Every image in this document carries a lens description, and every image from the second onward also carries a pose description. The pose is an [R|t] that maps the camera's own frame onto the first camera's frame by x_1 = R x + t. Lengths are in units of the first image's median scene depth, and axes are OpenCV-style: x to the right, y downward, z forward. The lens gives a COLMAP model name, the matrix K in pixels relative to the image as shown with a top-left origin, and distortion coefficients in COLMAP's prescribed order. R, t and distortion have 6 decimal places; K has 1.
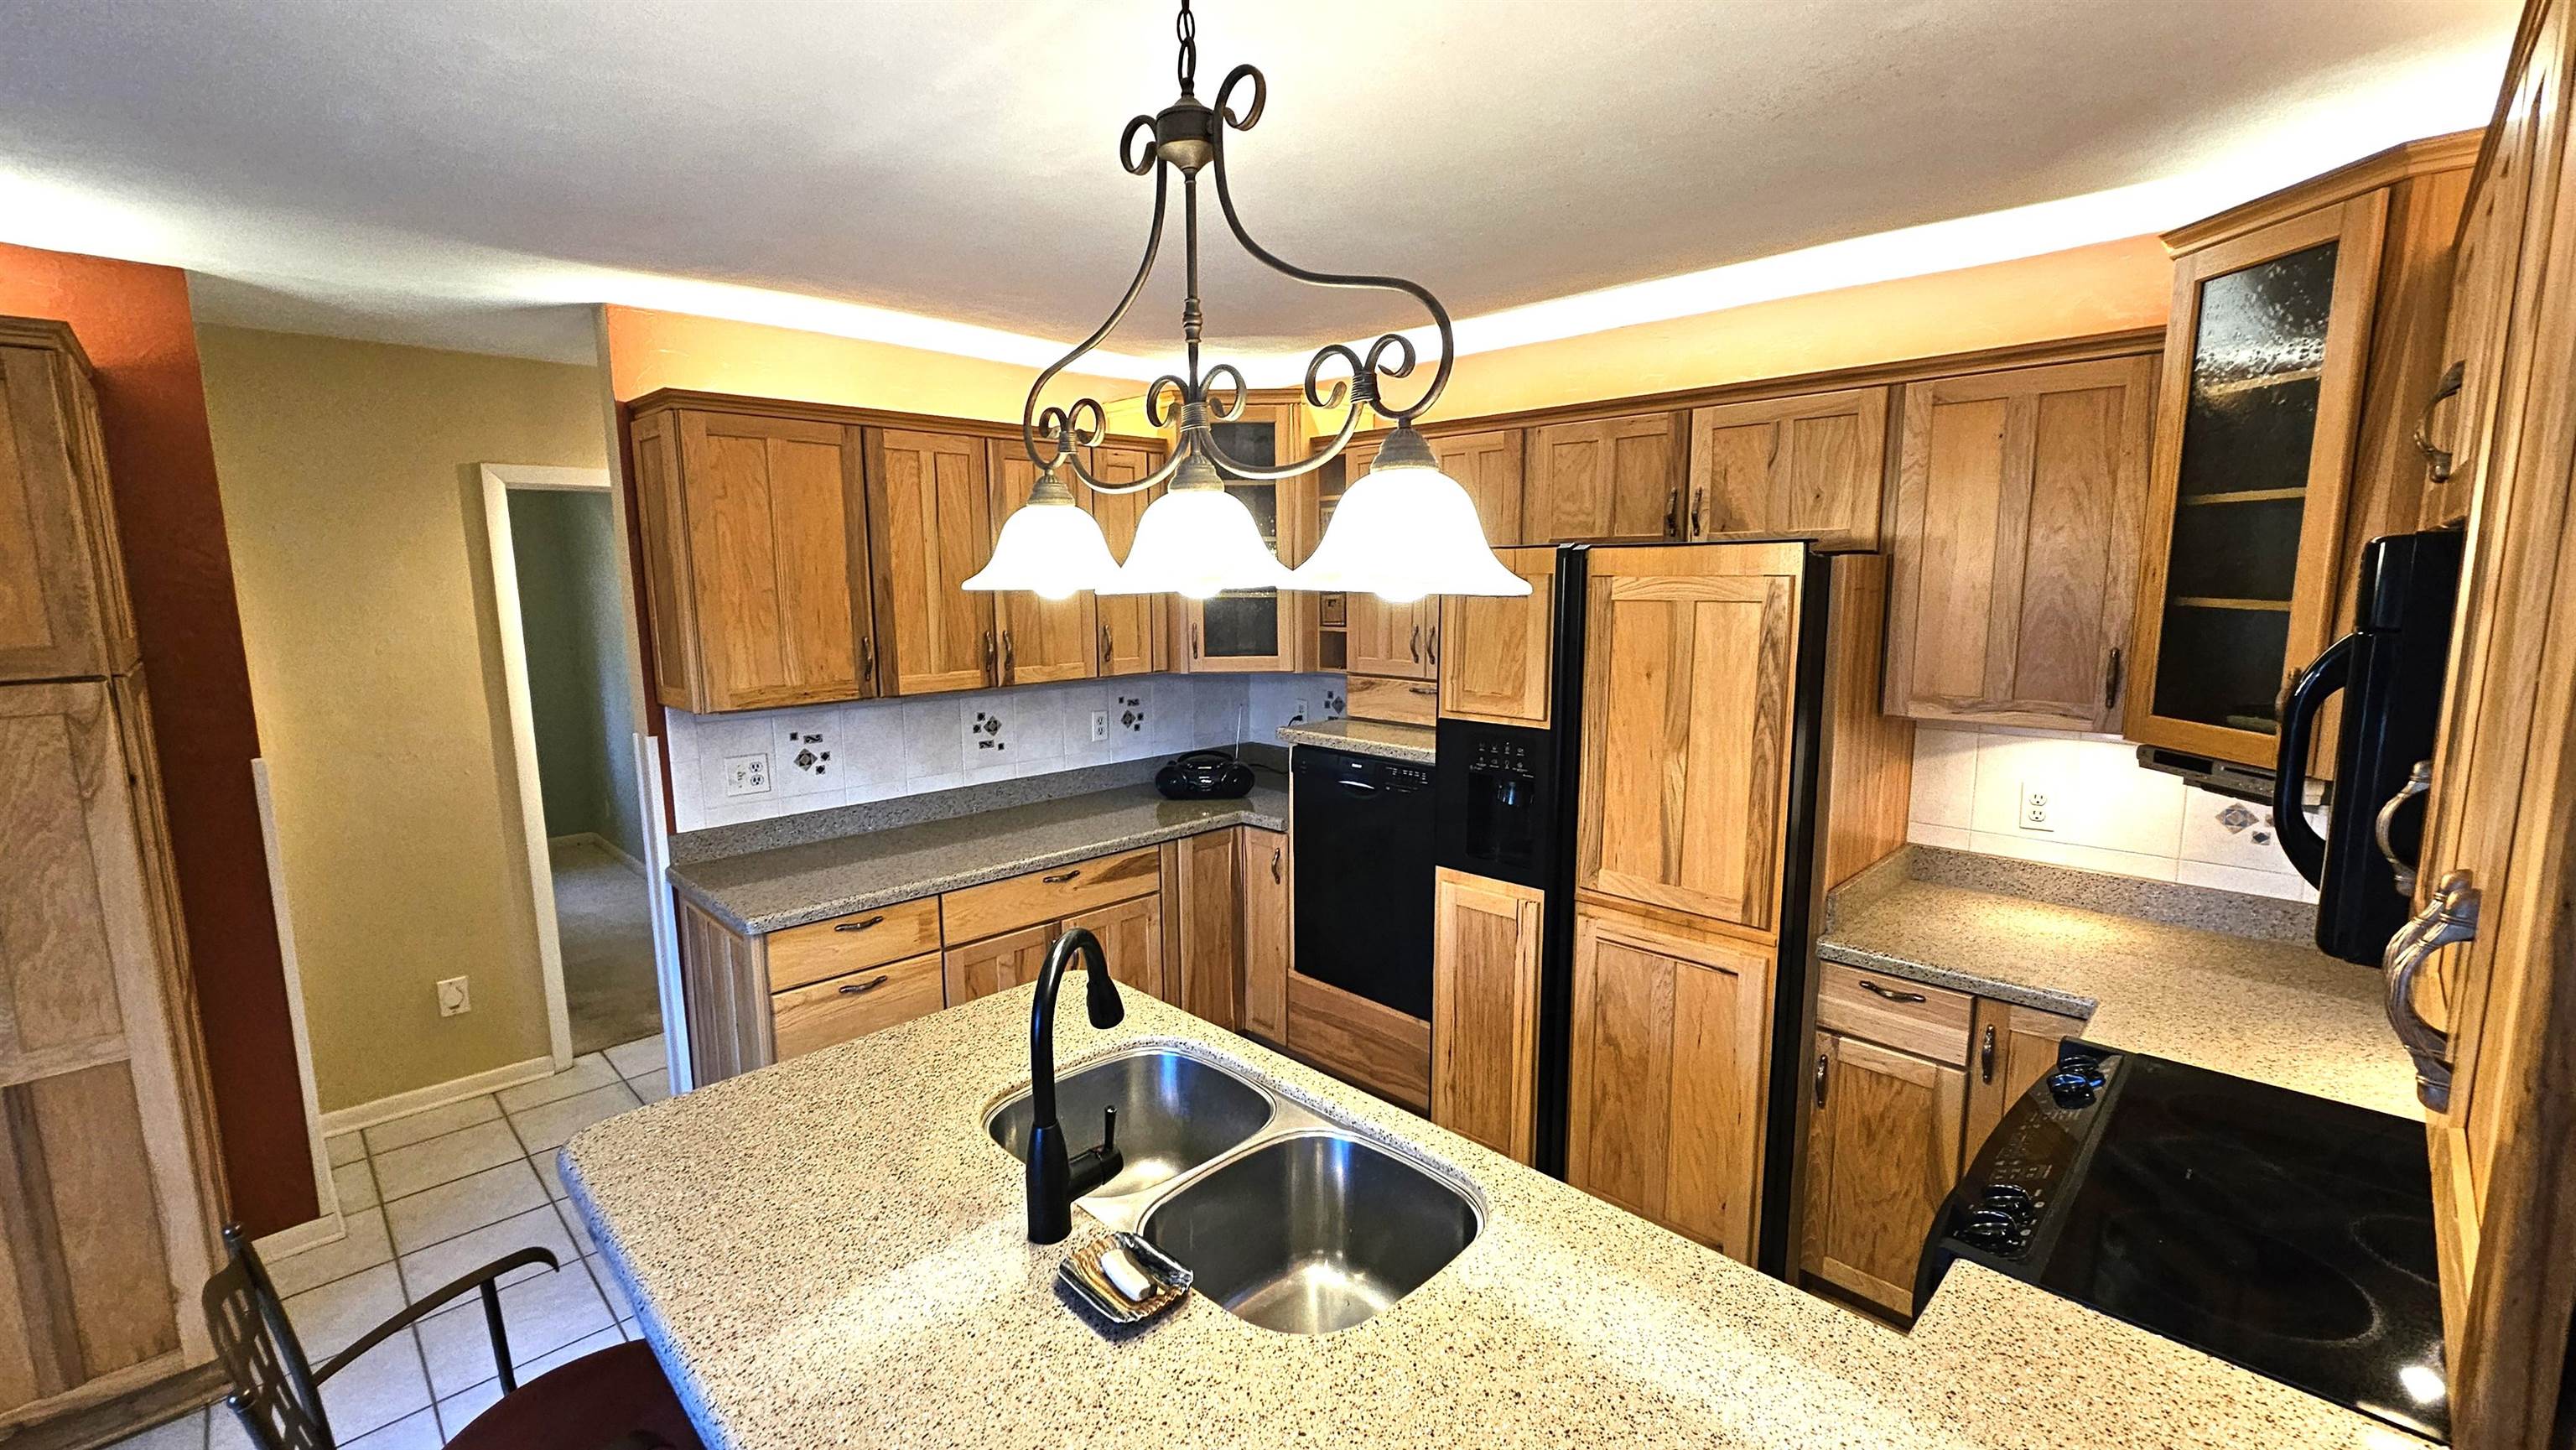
lens RADIAL K [[1060.5, 0, 1277.7], [0, 1060.5, 732.5], [0, 0, 1]] dist [0.007488, -0.000038]
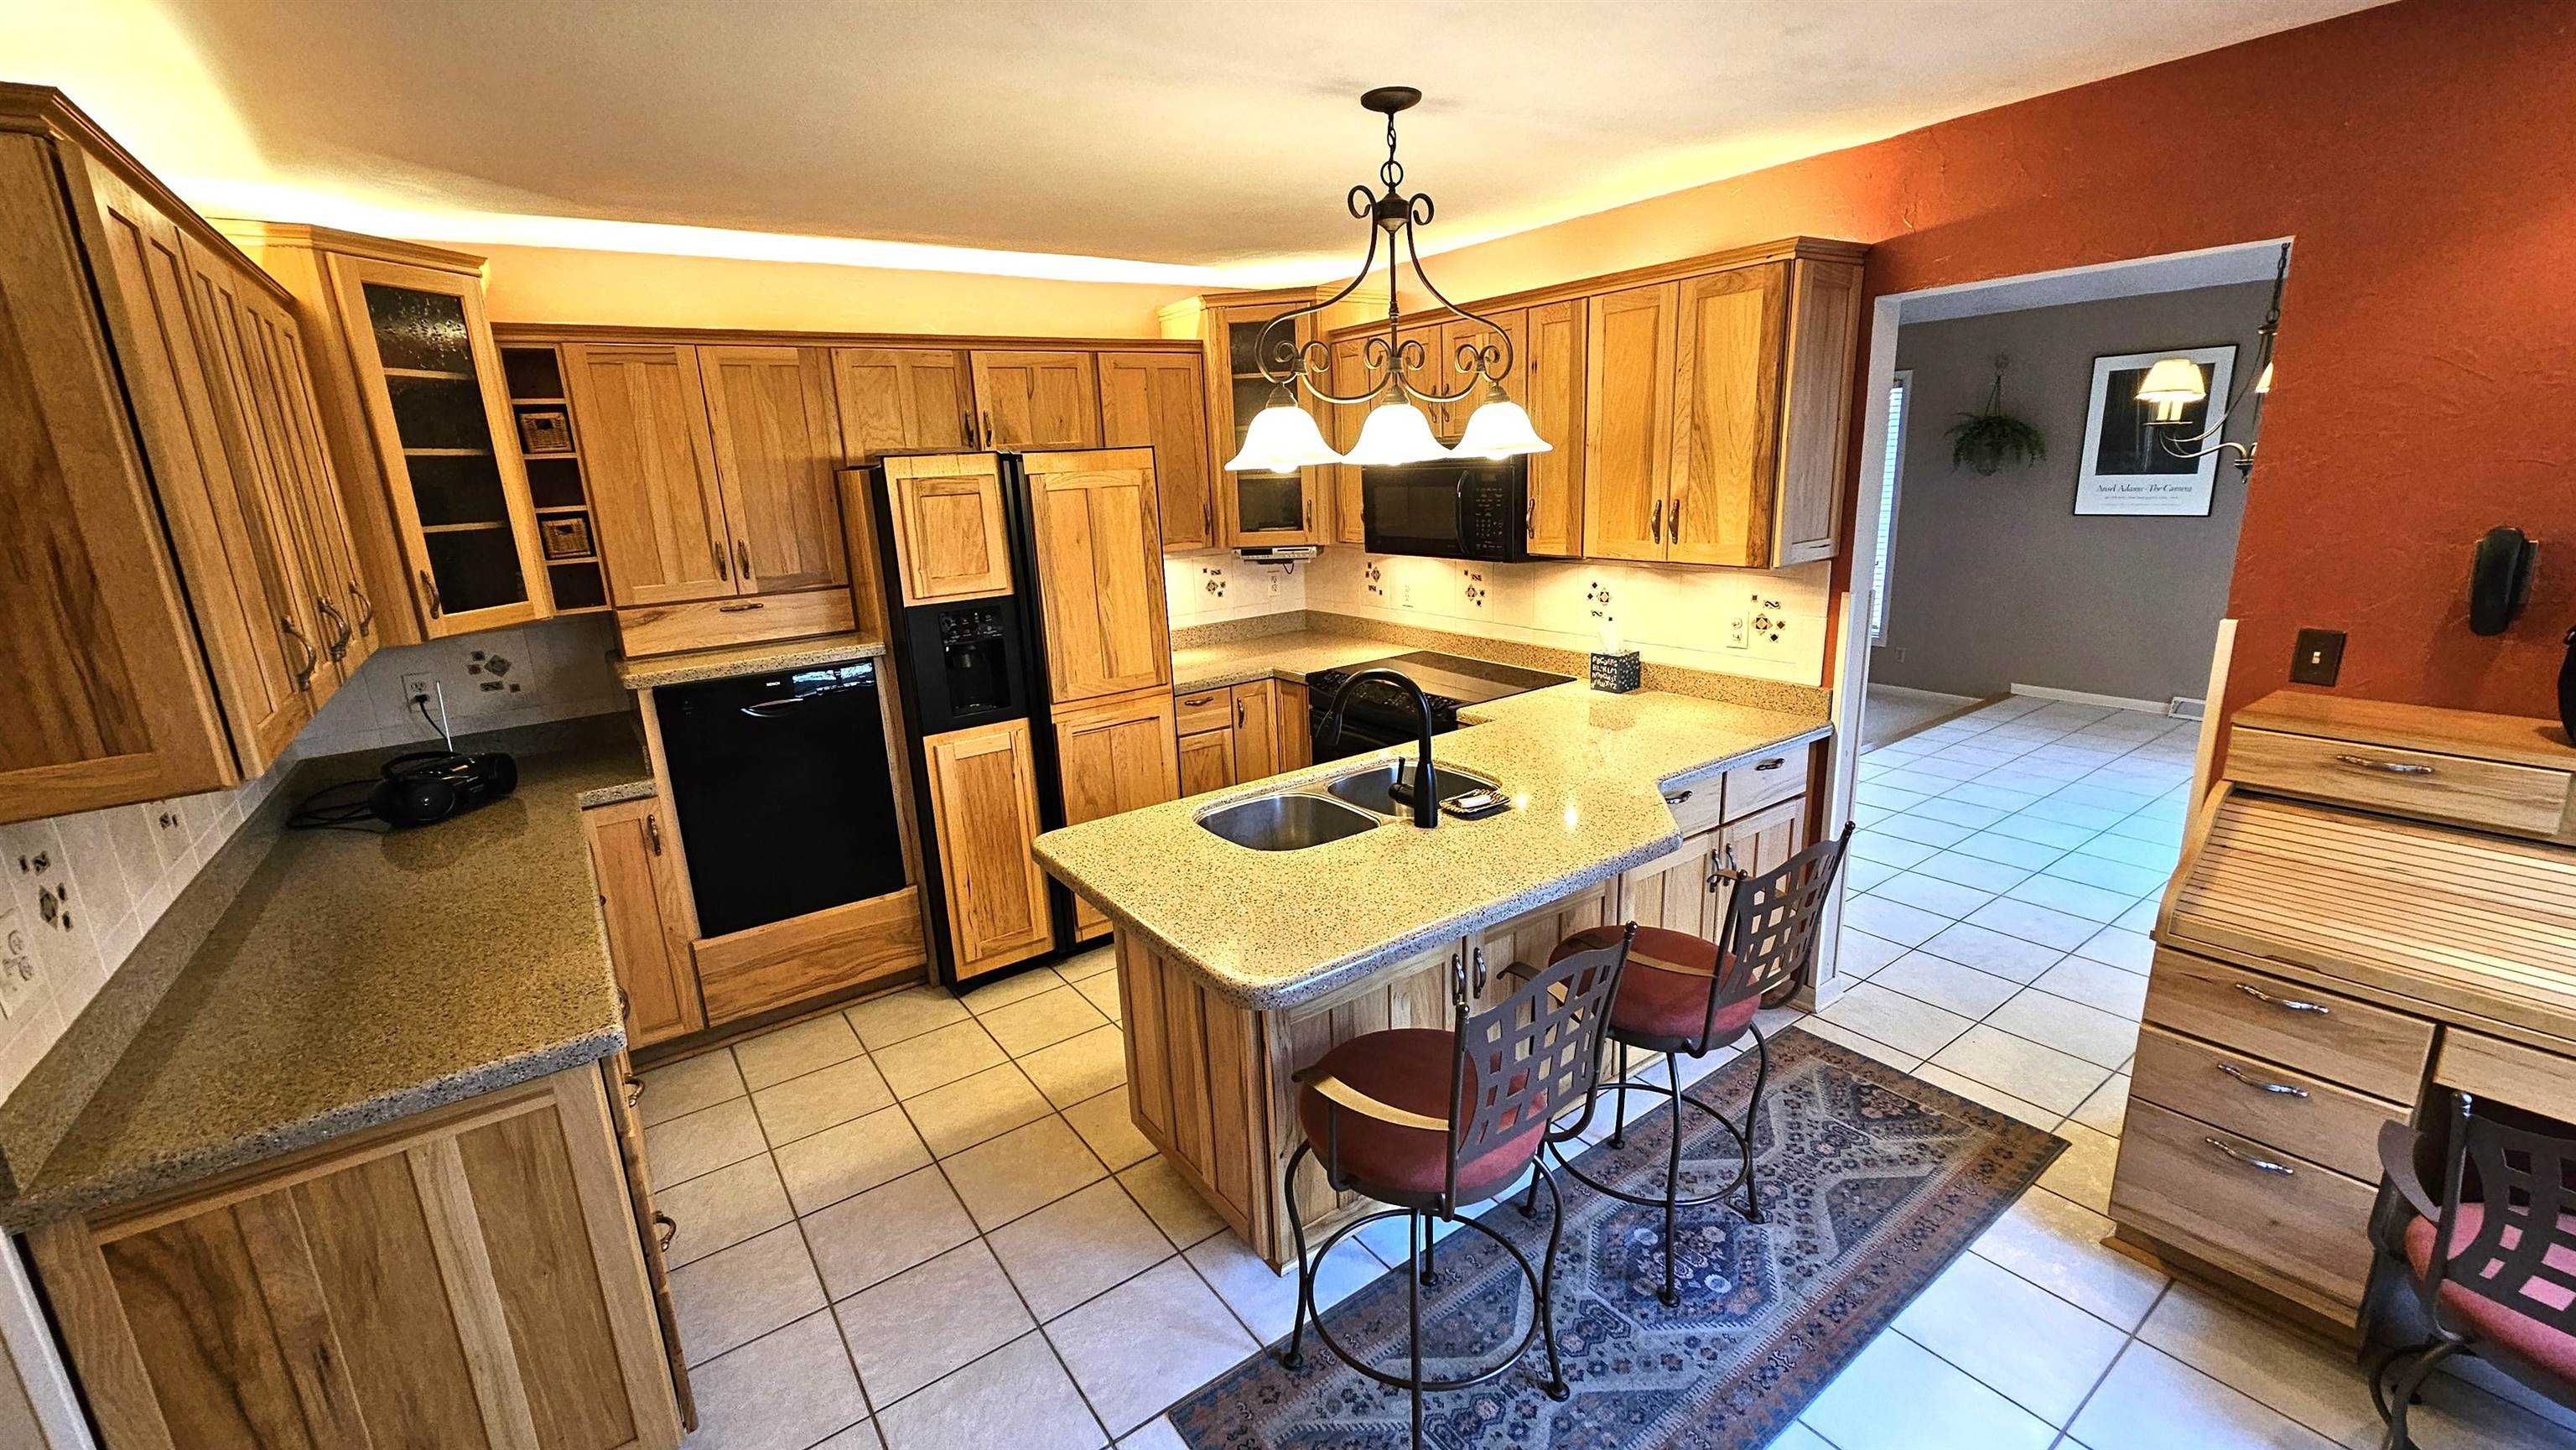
lens RADIAL K [[1060.5, 0, 1275.7], [0, 1060.5, 721.6], [0, 0, 1]] dist [0.007488, -0.000038]
pose [[0.172745, -0.238449, 0.955668, -0.977745], [0.194306, 0.959437, 0.204267, -0.056400], [-0.965611, 0.150406, 0.212070, 0.430816]]
